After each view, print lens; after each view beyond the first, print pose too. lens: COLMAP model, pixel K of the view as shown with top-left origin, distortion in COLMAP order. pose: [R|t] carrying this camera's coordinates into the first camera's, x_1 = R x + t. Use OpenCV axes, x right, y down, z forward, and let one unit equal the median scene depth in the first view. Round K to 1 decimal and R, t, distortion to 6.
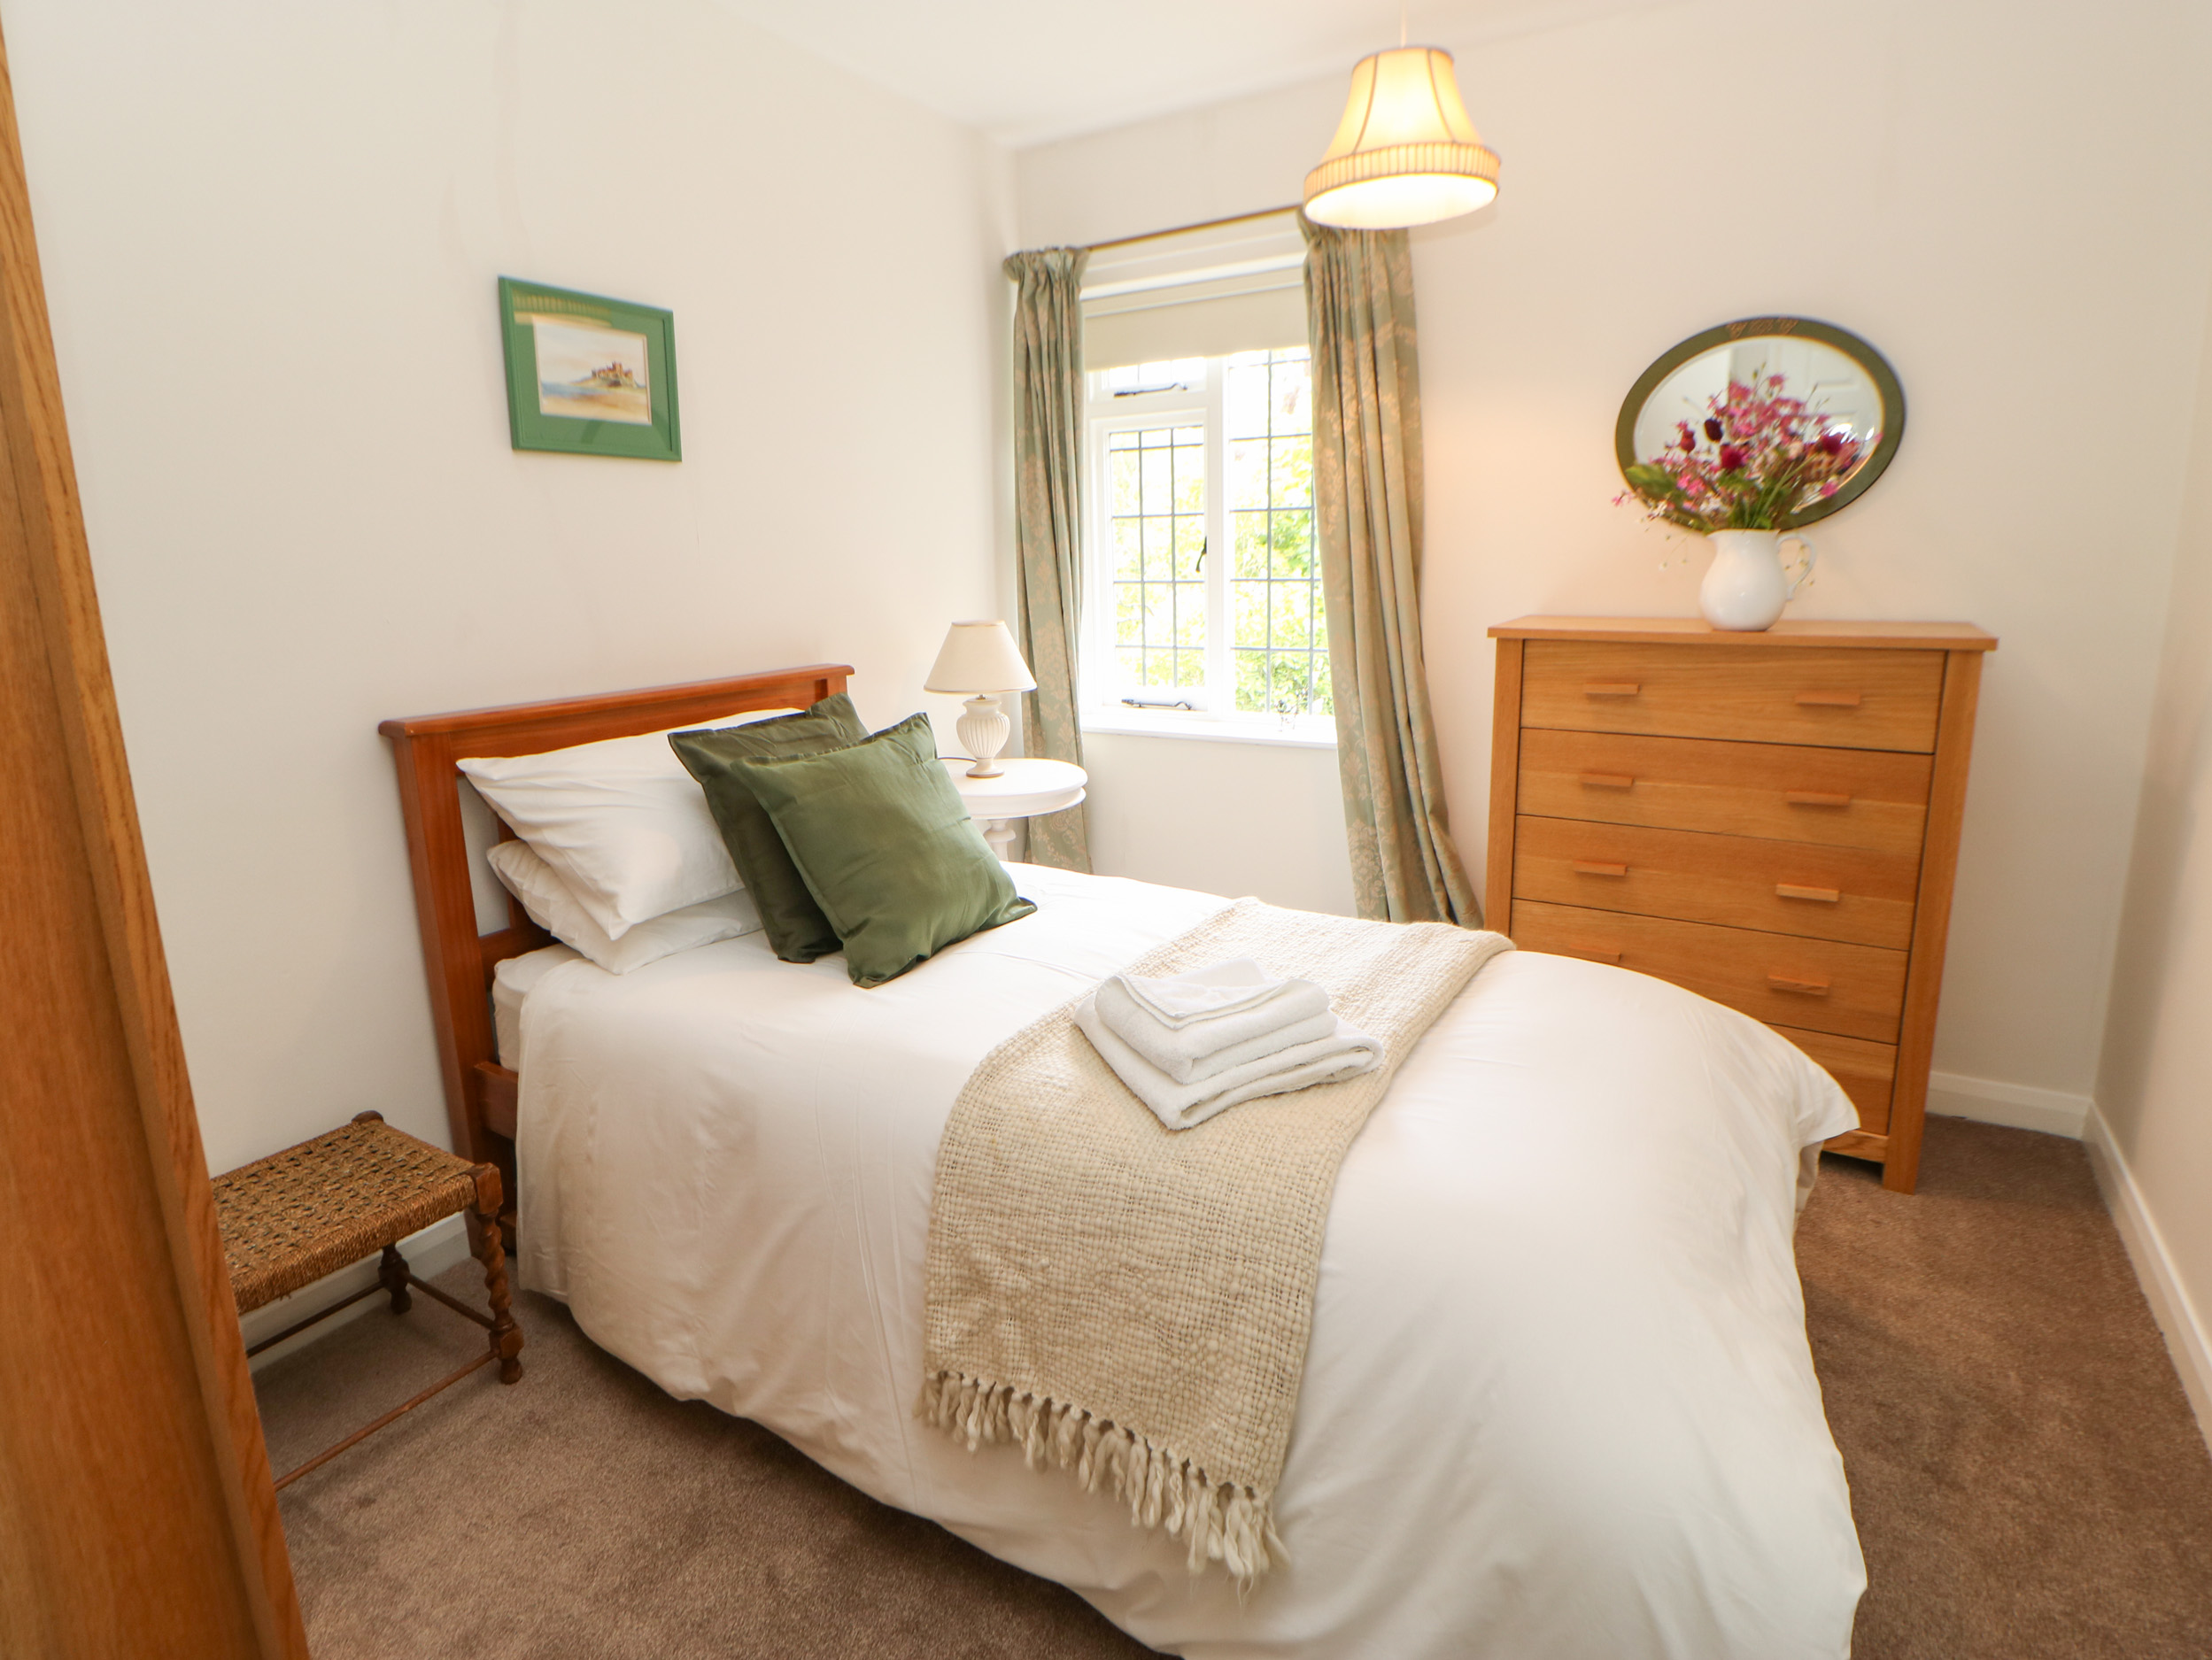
lens RADIAL K [[1135.7, 0, 1116.6], [0, 1135.7, 798.7], [0, 0, 1]] dist [0.000320, -0.013360]
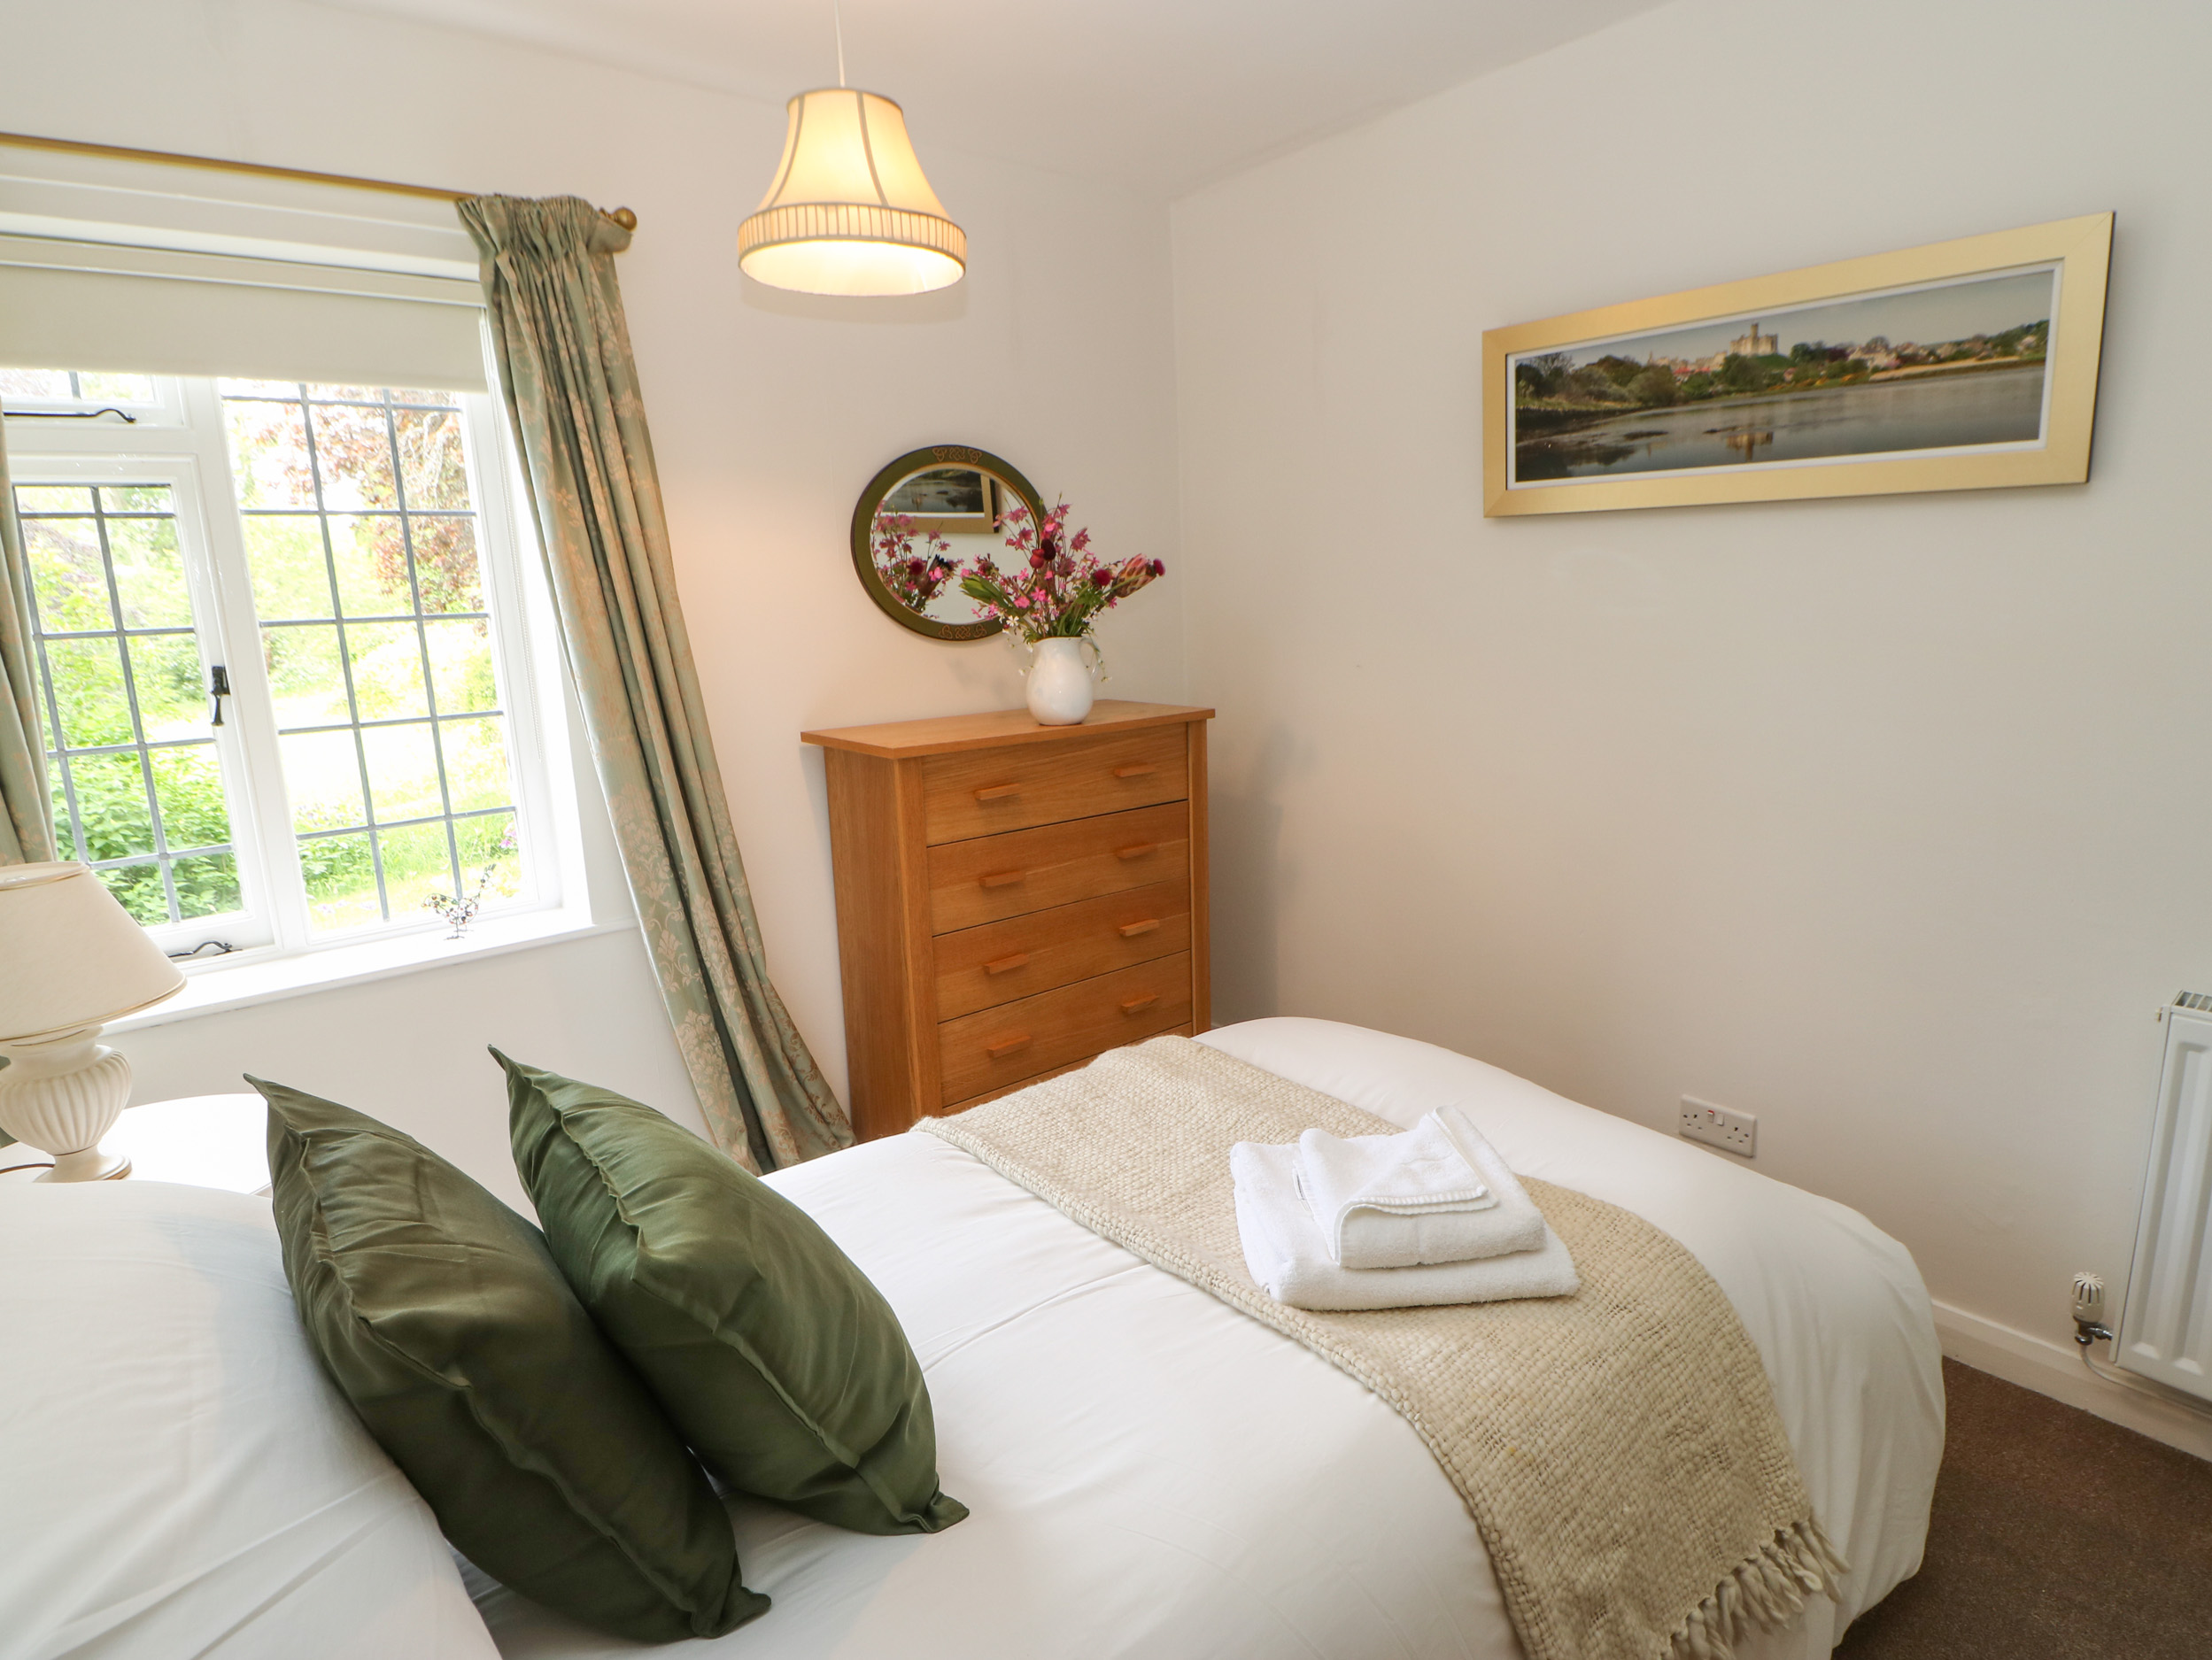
lens RADIAL K [[1155.6, 0, 1106.0], [0, 1155.6, 830.0], [0, 0, 1]] dist [0.000487, -0.012256]
pose [[0.343260, -0.185703, 0.920699, -0.551738], [0.228354, 0.967347, 0.109976, -0.170630], [-0.911058, 0.172495, 0.374457, 0.568693]]
